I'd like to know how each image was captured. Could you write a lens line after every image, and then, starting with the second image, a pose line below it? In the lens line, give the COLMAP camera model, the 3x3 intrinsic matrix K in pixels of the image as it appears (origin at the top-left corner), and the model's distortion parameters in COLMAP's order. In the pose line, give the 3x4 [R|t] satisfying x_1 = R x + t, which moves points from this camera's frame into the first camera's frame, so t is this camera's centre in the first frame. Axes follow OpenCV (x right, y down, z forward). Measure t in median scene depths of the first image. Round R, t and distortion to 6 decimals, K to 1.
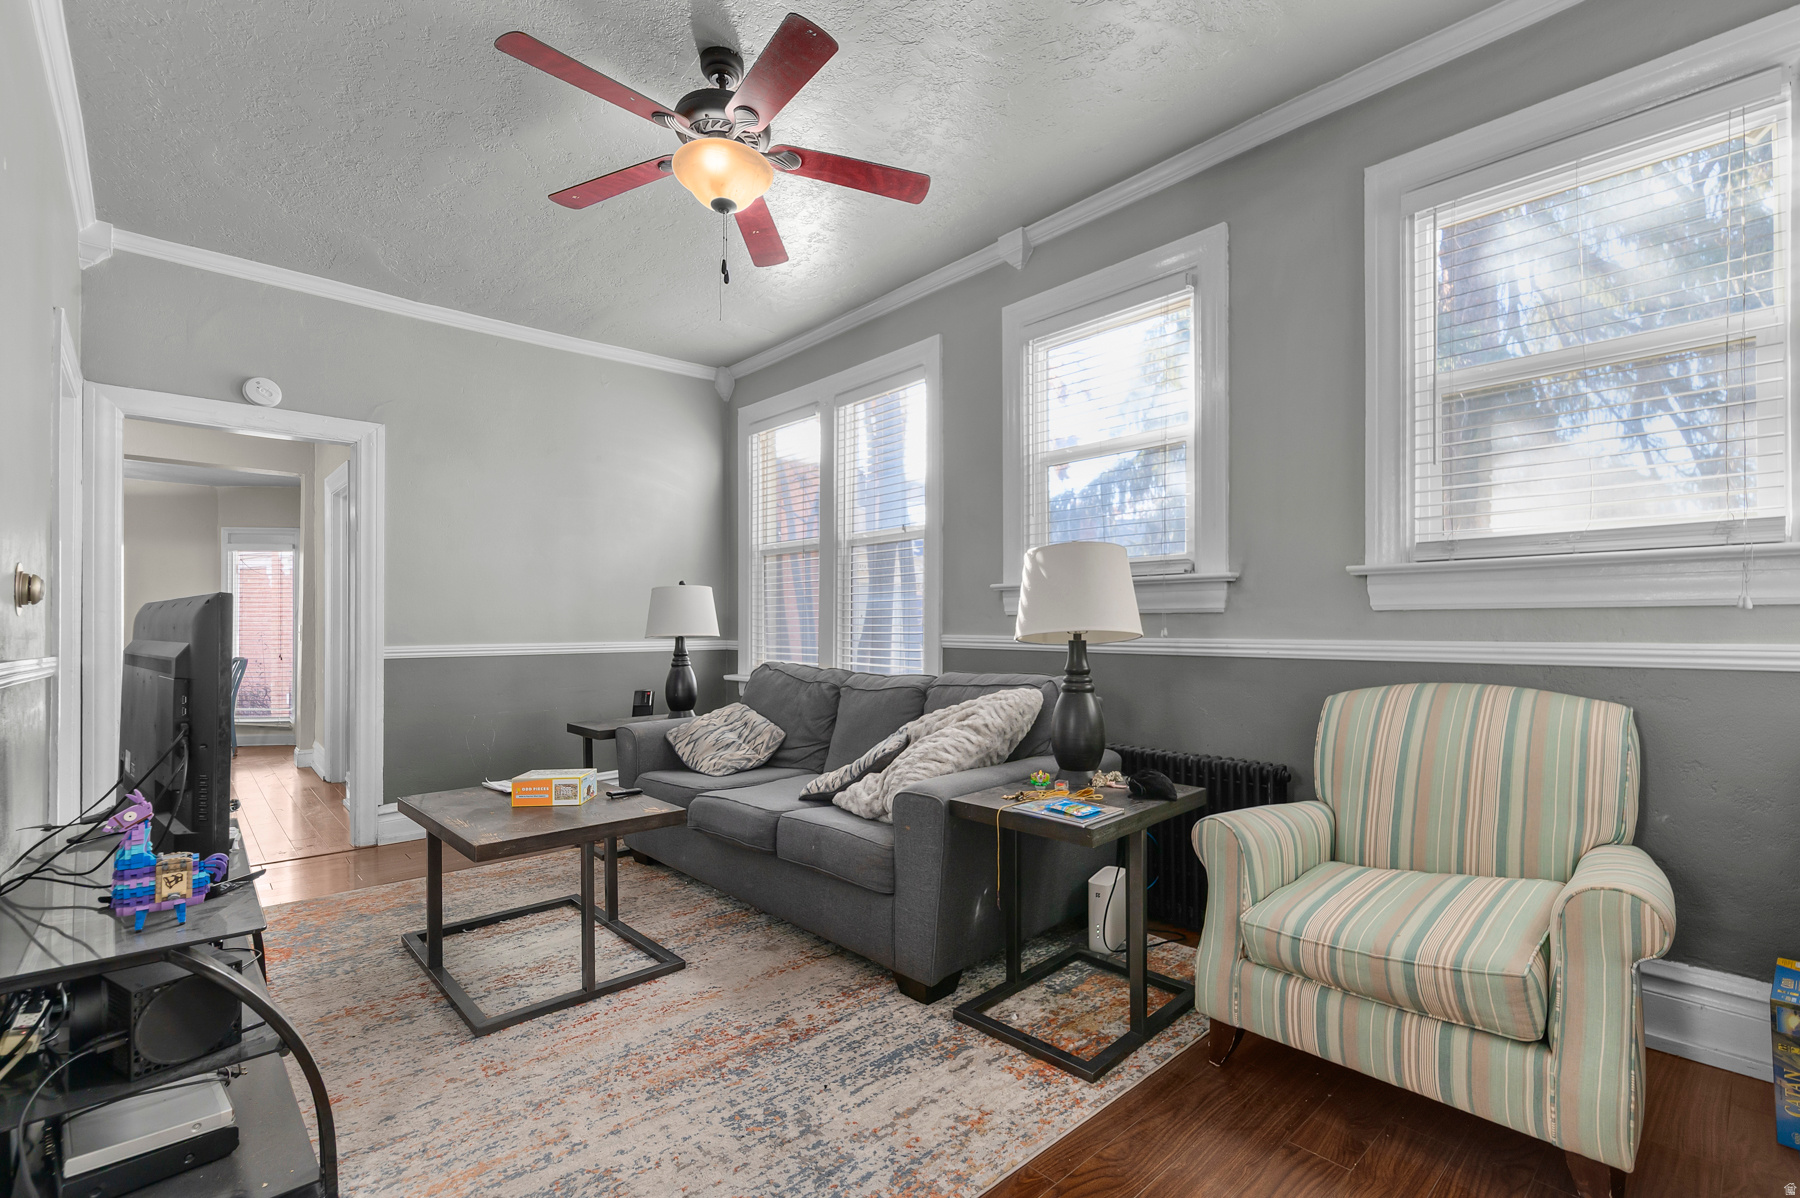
lens RADIAL K [[758.5, 0, 906.0], [0, 758.5, 625.3], [0, 0, 1]] dist [-0.016550, -0.000199]
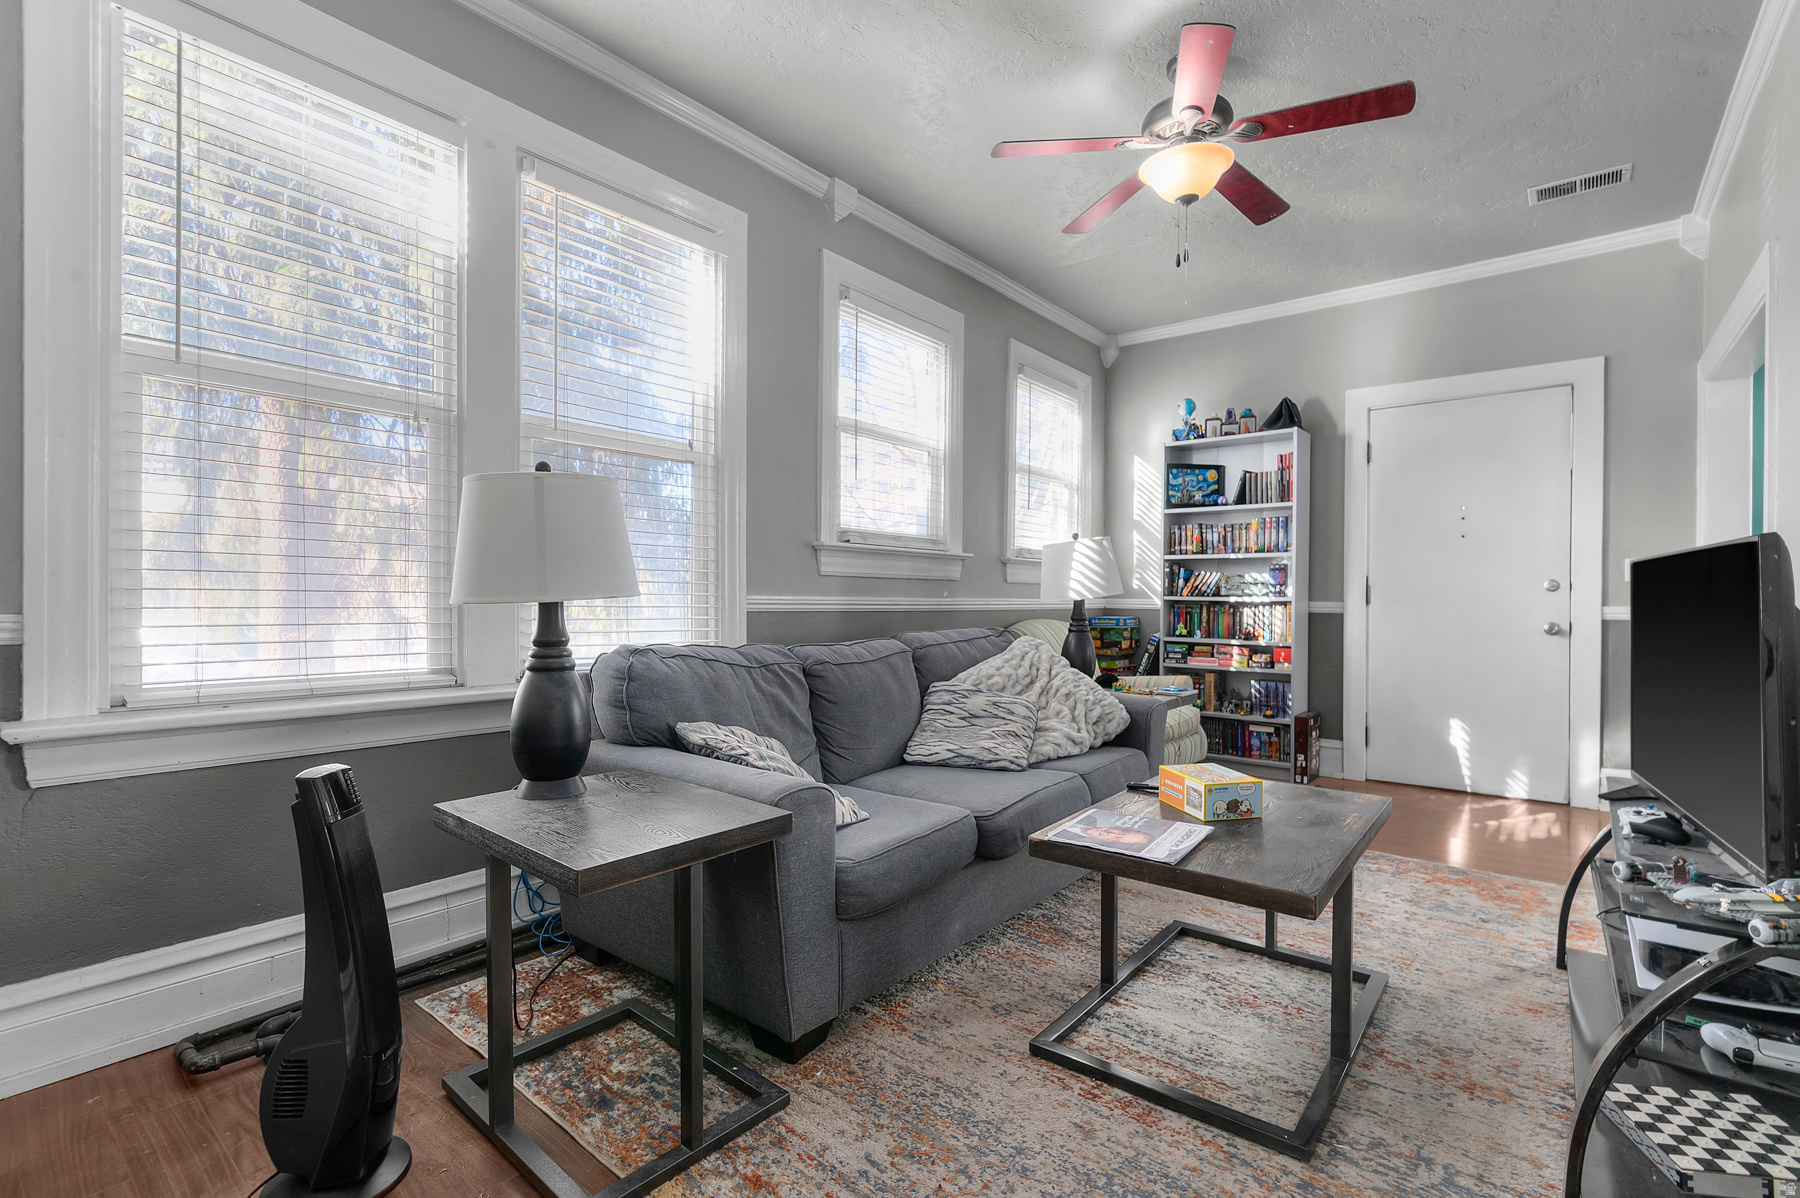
lens RADIAL K [[835.8, 0, 900.0], [0, 835.8, 599.0], [0, 0, 1]] dist [-0.000182, -0.000287]
pose [[-0.124111, -0.006858, 0.992245, -1.143811], [-0.014675, 0.999879, 0.005075, 0.012638], [-0.992160, -0.013931, -0.124196, 1.274886]]
